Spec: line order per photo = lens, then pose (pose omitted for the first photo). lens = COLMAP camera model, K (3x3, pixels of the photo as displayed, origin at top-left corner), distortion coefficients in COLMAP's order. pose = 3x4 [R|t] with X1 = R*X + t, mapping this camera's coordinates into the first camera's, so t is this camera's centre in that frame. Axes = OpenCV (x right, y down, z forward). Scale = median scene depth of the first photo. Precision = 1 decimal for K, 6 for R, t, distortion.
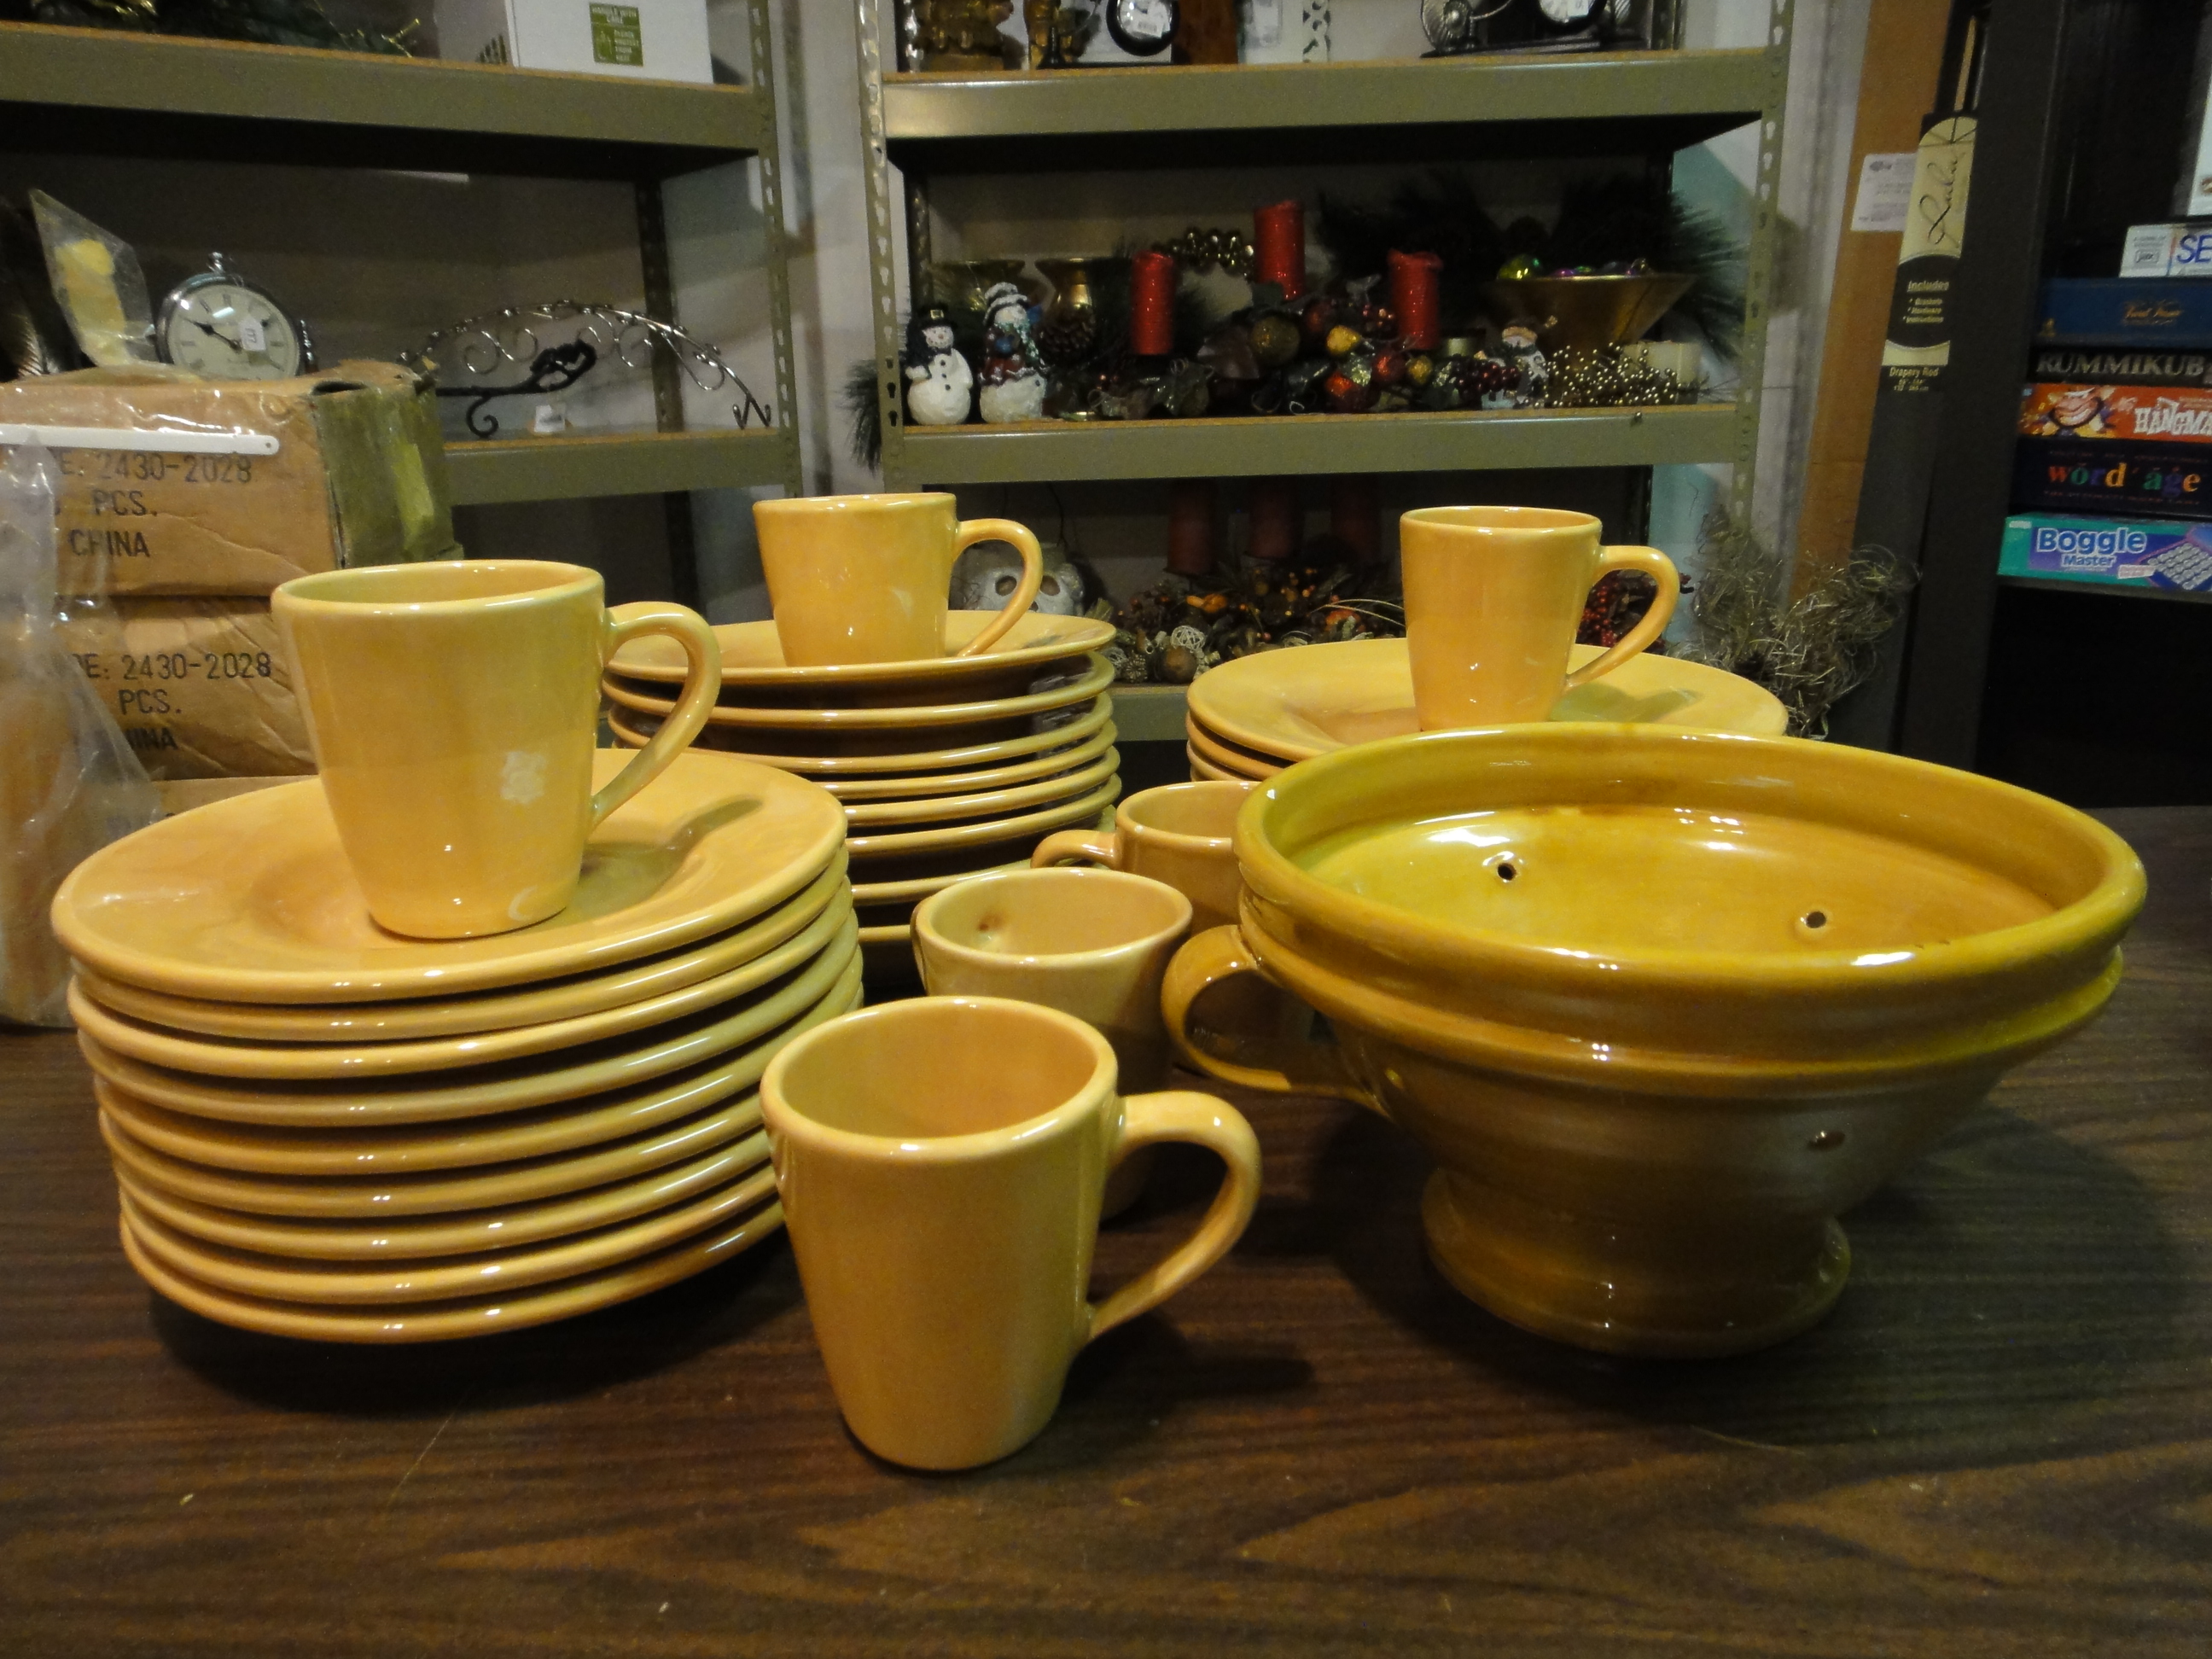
lens RADIAL K [[1572.0, 0, 1110.3], [0, 1572.0, 813.4], [0, 0, 1]] dist [0.018235, -0.006066]
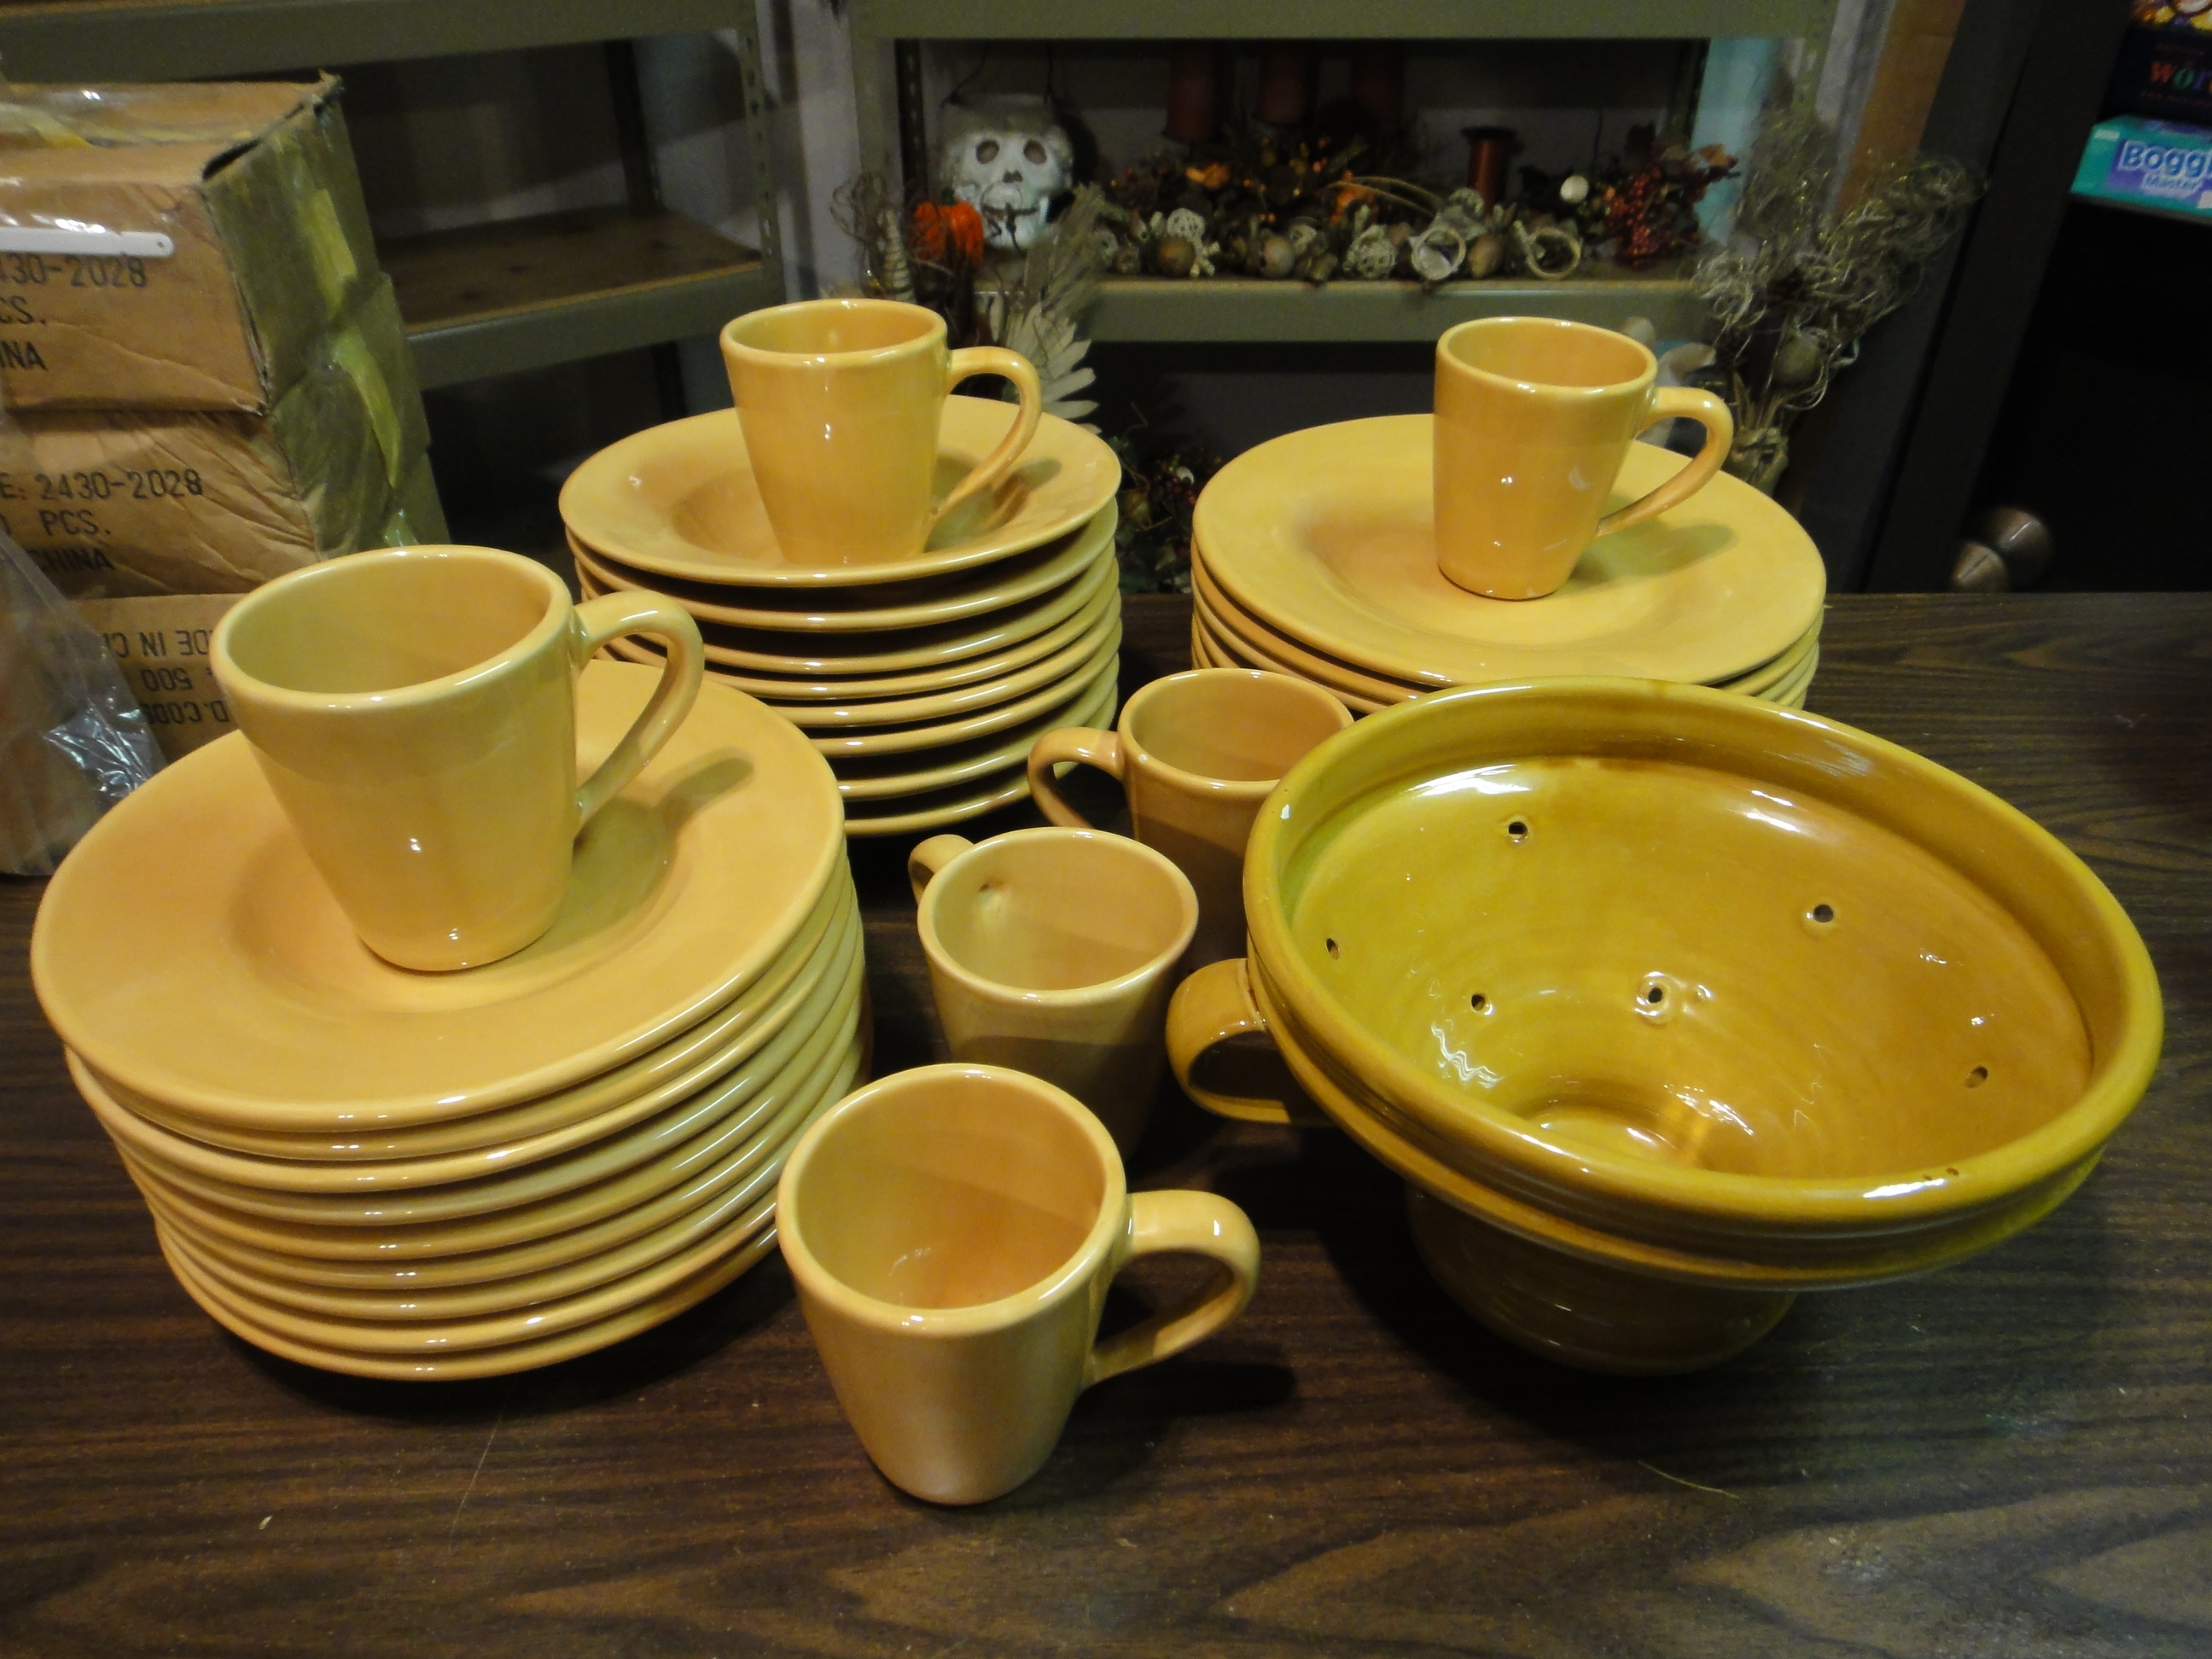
lens RADIAL K [[1572.0, 0, 1114.0], [0, 1572.0, 798.5], [0, 0, 1]] dist [0.018235, -0.006066]
pose [[0.999614, 0.018195, 0.020984, -0.016535], [-0.023826, 0.950034, 0.311235, -0.222252], [-0.014273, -0.311615, 0.950101, 0.061339]]
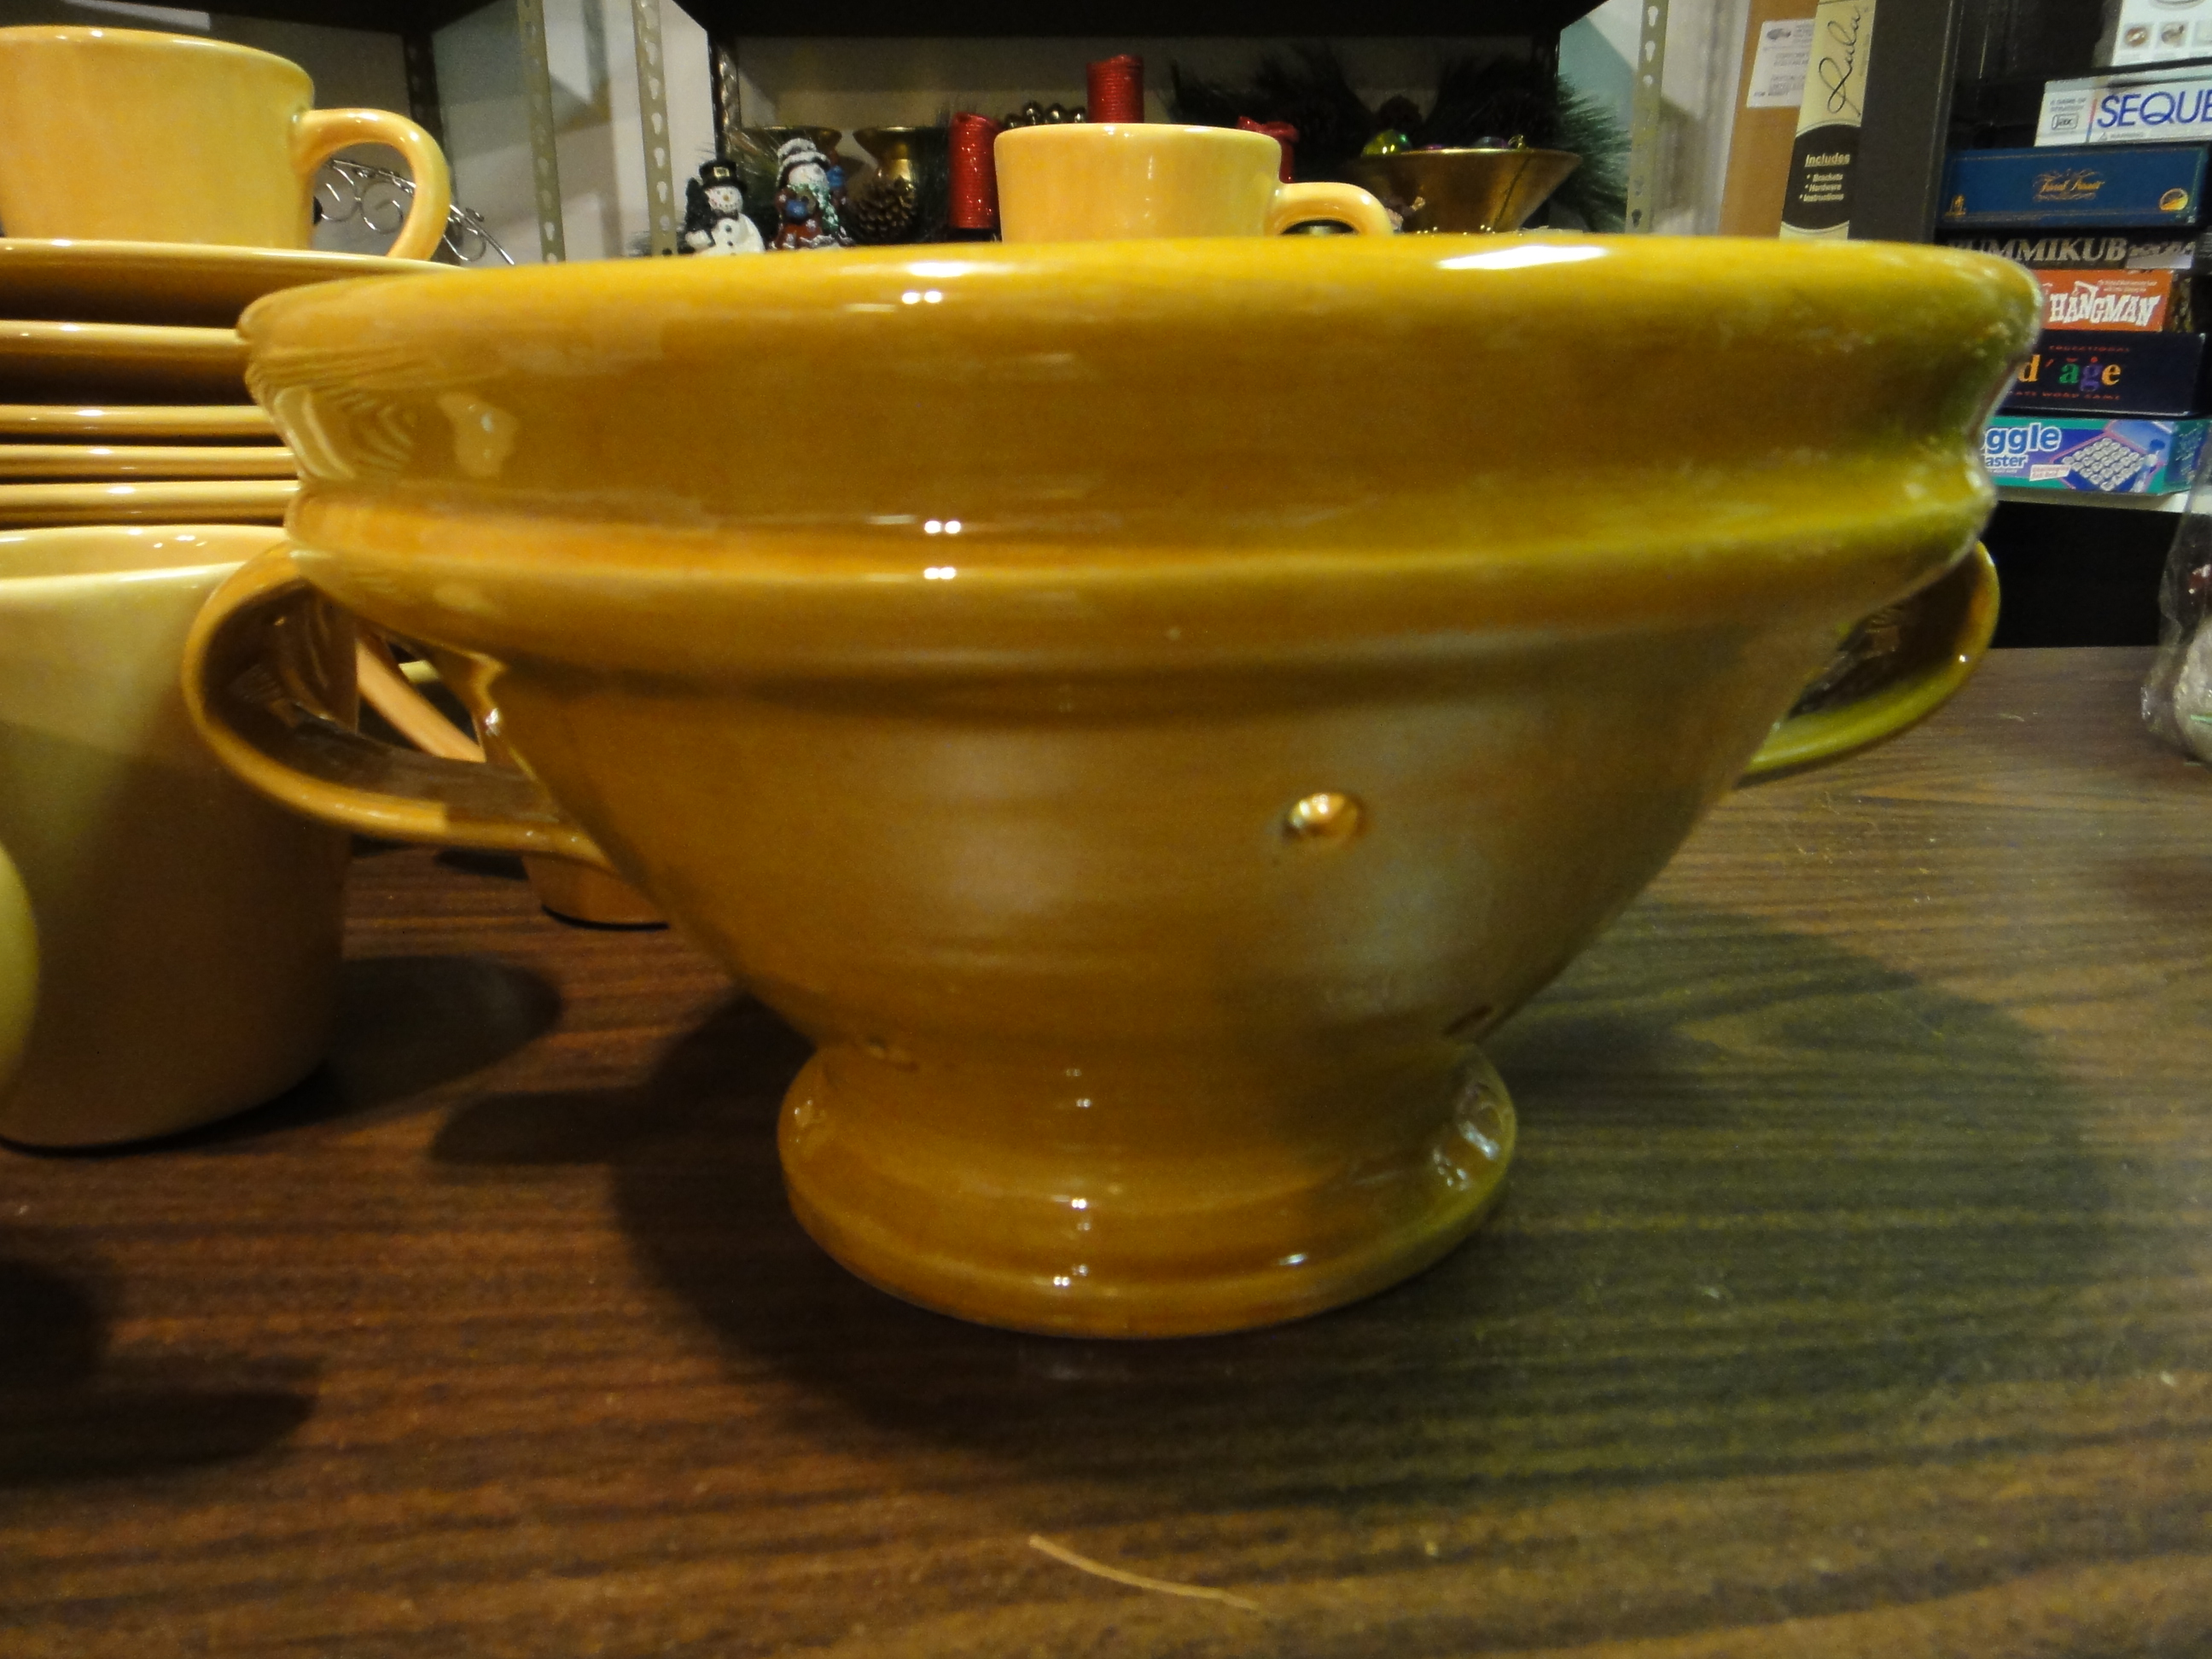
lens RADIAL K [[1572.0, 0, 1105.2], [0, 1572.0, 815.0], [0, 0, 1]] dist [0.018235, -0.006066]
pose [[0.999331, 0.005720, 0.036112, 0.215279], [-0.005897, 0.999971, 0.004803, 0.104932], [-0.036084, -0.005013, 0.999336, 0.321526]]
